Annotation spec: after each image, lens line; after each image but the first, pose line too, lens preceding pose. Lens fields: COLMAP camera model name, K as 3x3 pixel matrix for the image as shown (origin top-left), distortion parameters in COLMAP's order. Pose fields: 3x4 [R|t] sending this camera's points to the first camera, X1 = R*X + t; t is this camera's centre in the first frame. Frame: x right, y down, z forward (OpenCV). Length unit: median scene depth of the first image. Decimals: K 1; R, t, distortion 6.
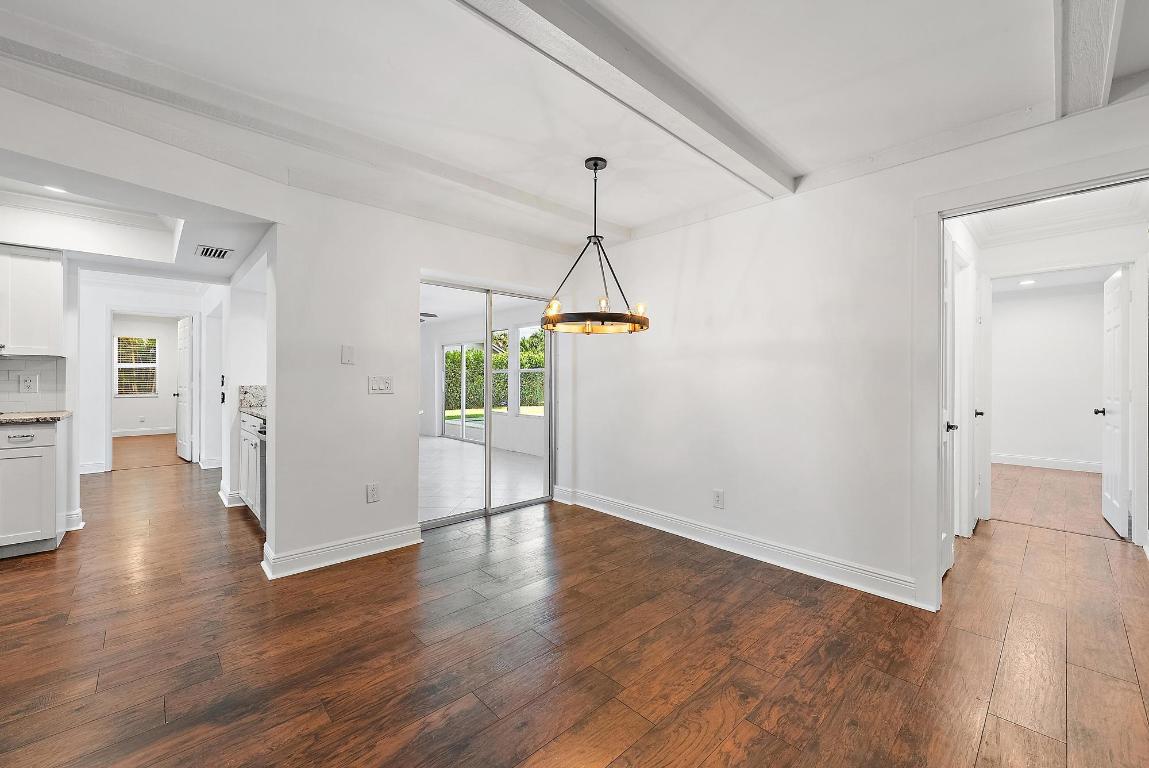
lens RADIAL K [[458.8, 0, 583.4], [0, 458.8, 376.0], [0, 0, 1]] dist [-0.006484, 0.000567]
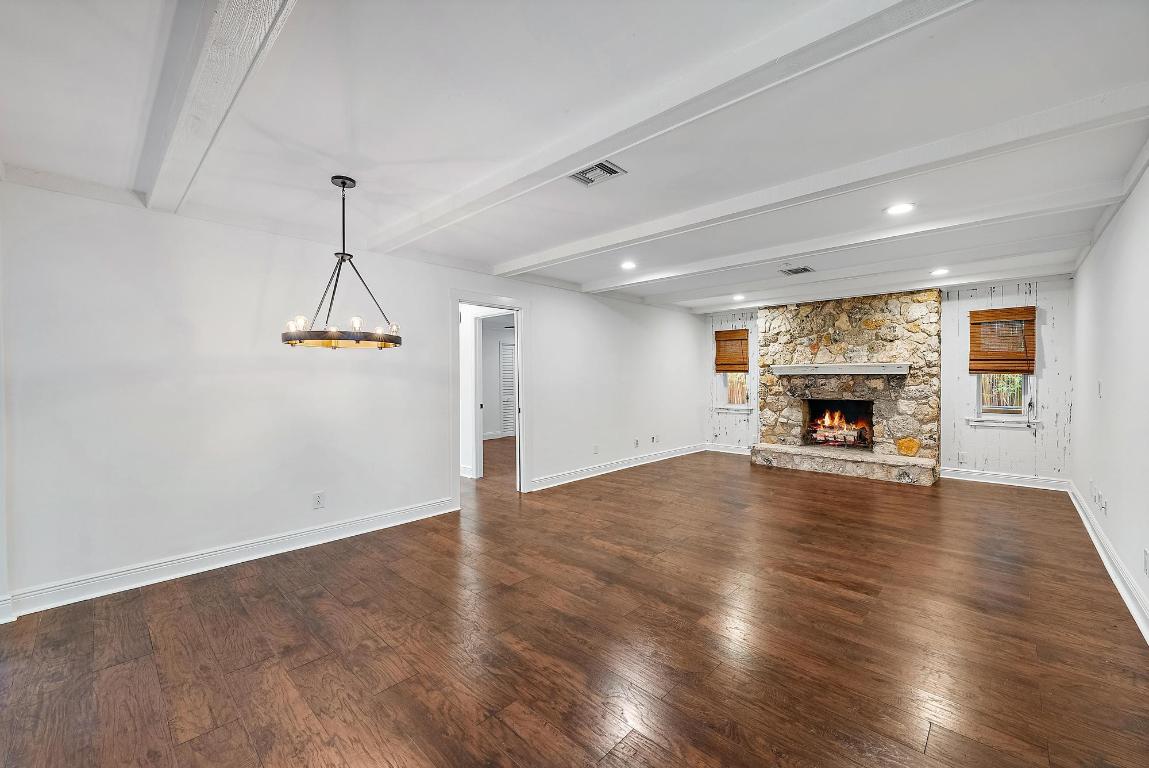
lens RADIAL K [[458.8, 0, 571.5], [0, 458.8, 381.6], [0, 0, 1]] dist [-0.006484, 0.000567]
pose [[-0.041318, -0.012141, 0.999072, -1.036790], [0.004810, 0.999912, 0.012350, -0.031760], [-0.999134, 0.005316, -0.041256, 0.555753]]
